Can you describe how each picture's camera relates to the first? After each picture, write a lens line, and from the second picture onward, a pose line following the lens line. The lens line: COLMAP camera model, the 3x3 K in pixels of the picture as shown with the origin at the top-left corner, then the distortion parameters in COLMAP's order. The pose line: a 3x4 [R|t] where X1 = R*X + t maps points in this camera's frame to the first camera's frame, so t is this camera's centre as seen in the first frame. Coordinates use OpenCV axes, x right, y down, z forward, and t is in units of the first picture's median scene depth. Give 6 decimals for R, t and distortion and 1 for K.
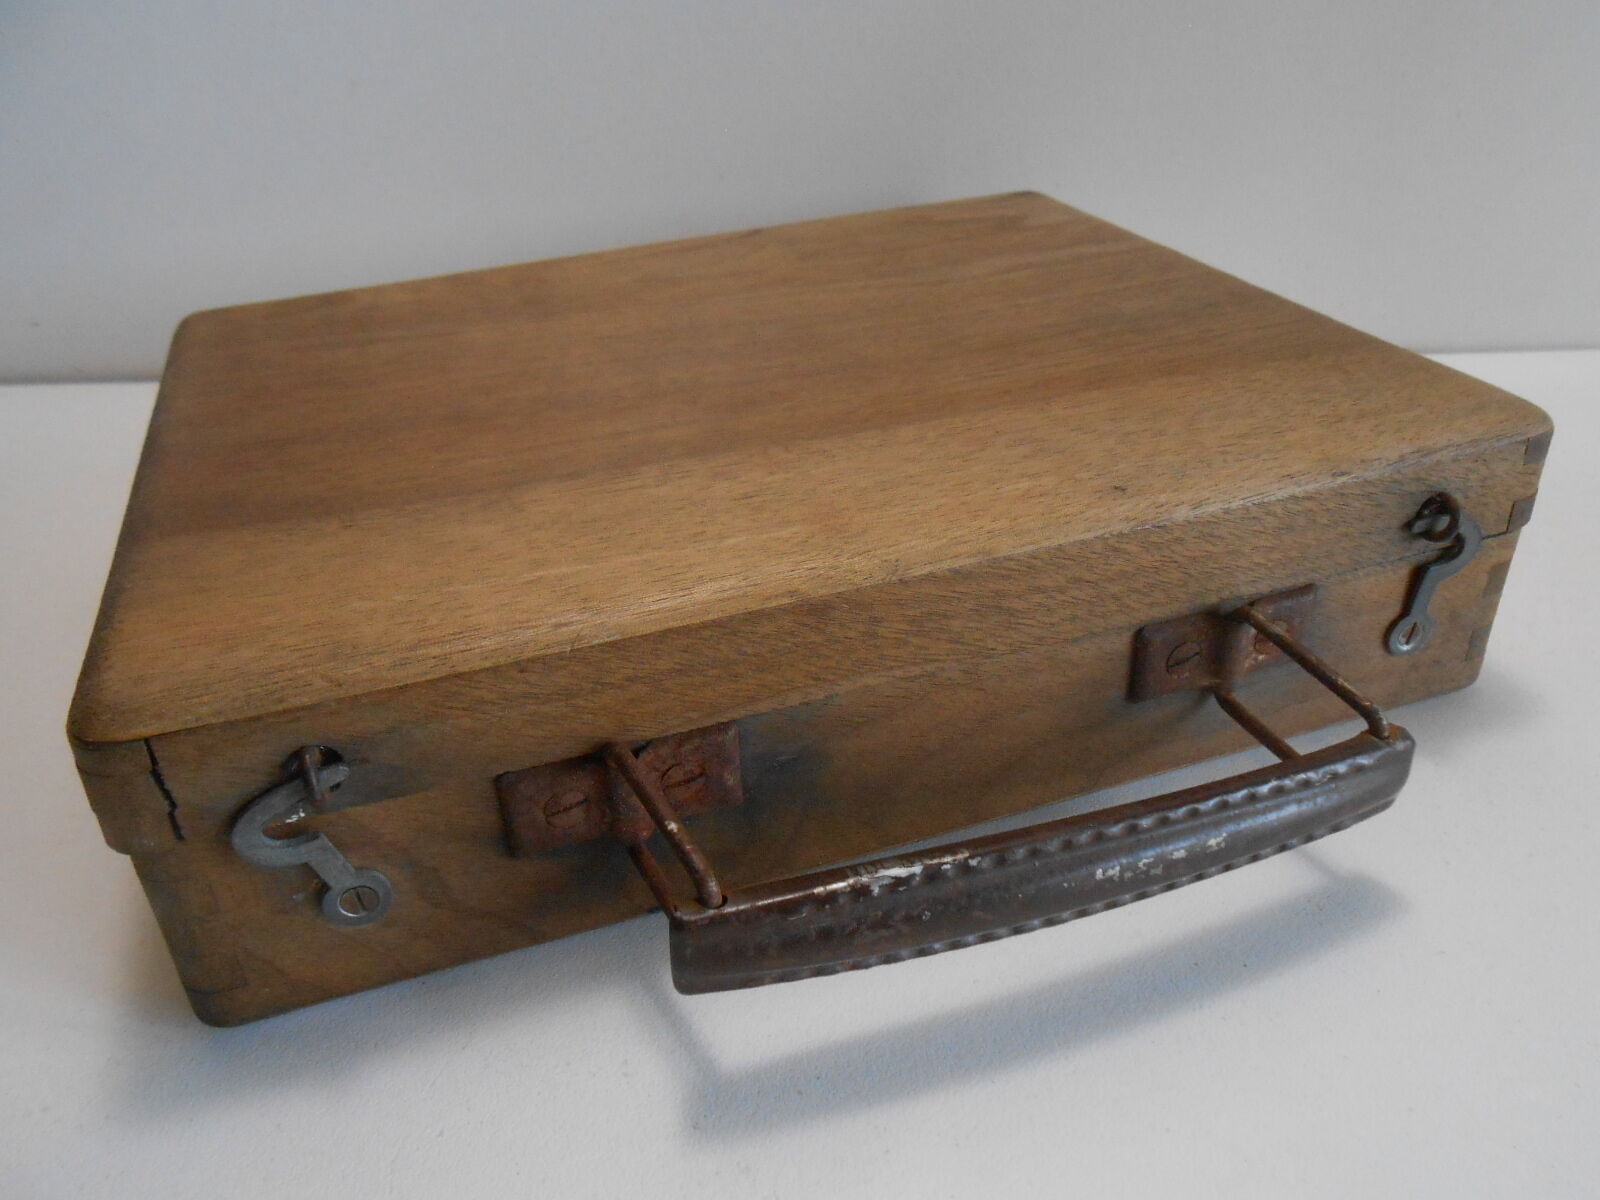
lens RADIAL K [[1274.3, 0, 821.5], [0, 1274.3, 601.7], [0, 0, 1]] dist [-0.013690, 0.082145]
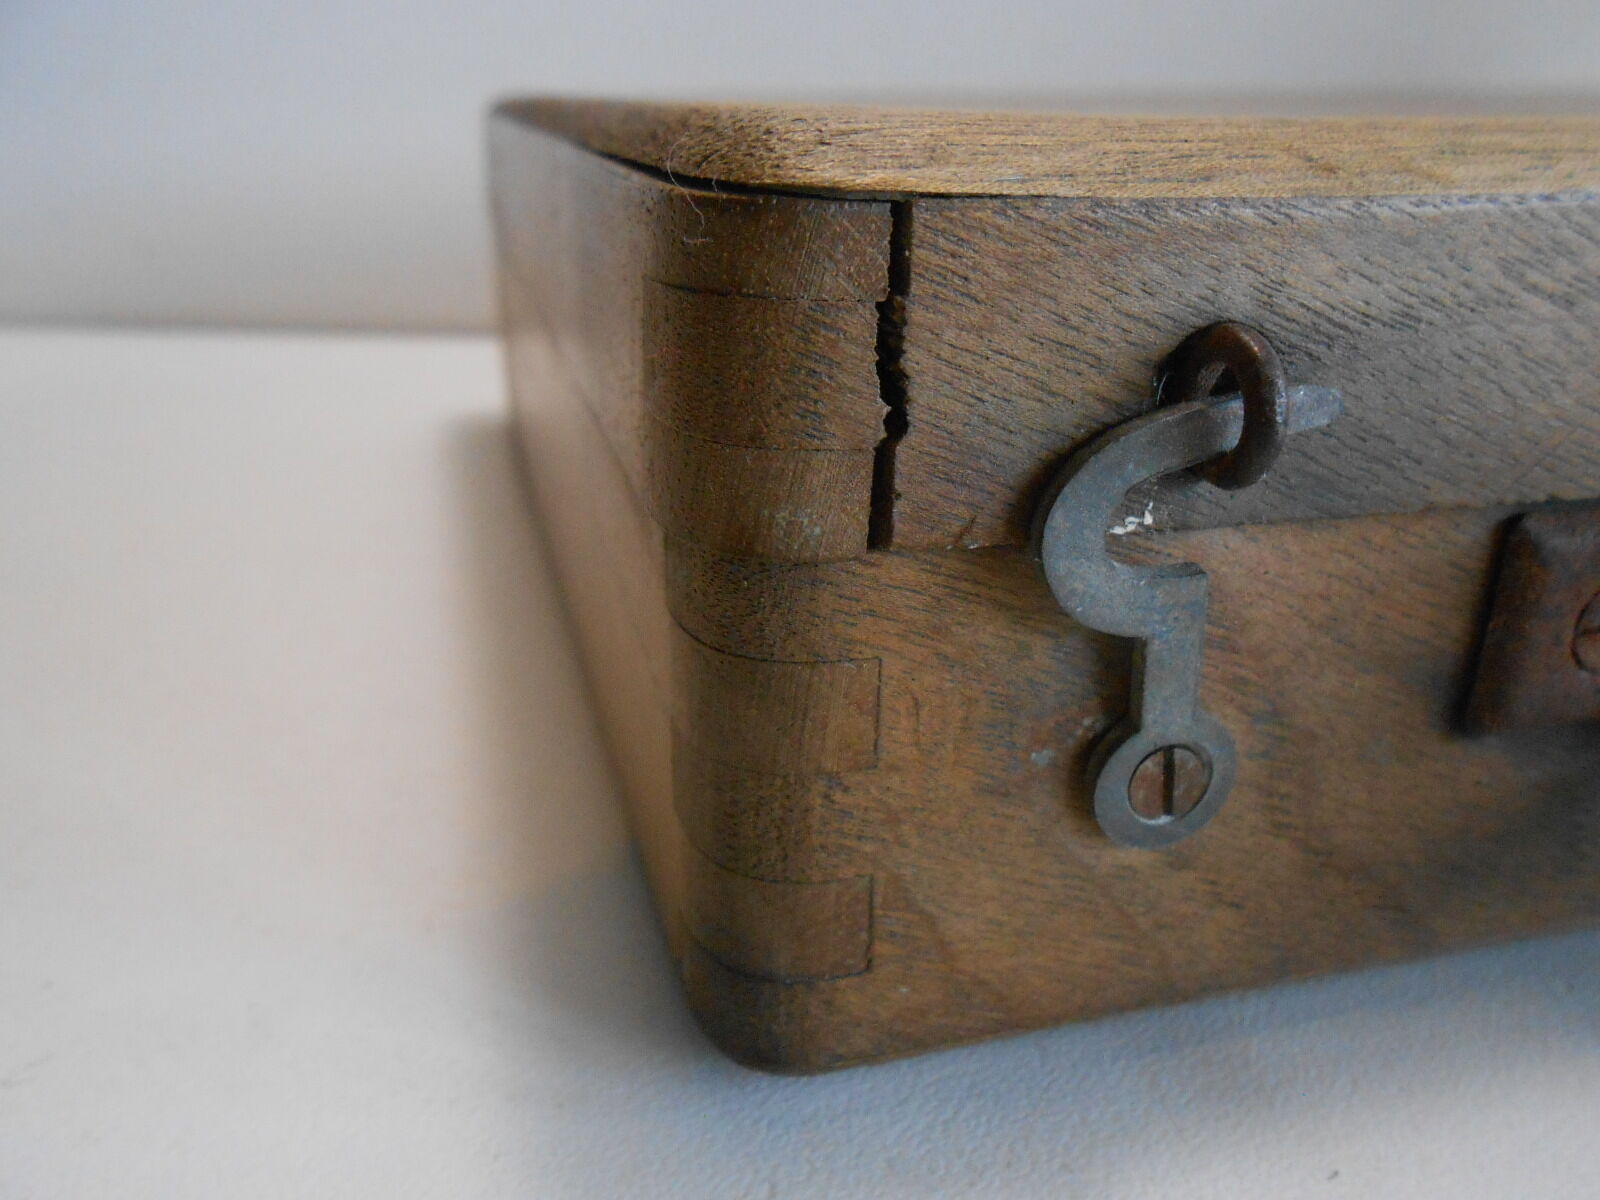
lens RADIAL K [[1274.3, 0, 821.5], [0, 1274.3, 601.7], [0, 0, 1]] dist [-0.013690, 0.082145]
pose [[0.996809, 0.078731, -0.013187, -0.417031], [-0.079809, 0.986480, -0.143139, 0.214268], [0.001739, 0.143734, 0.989615, 0.503682]]
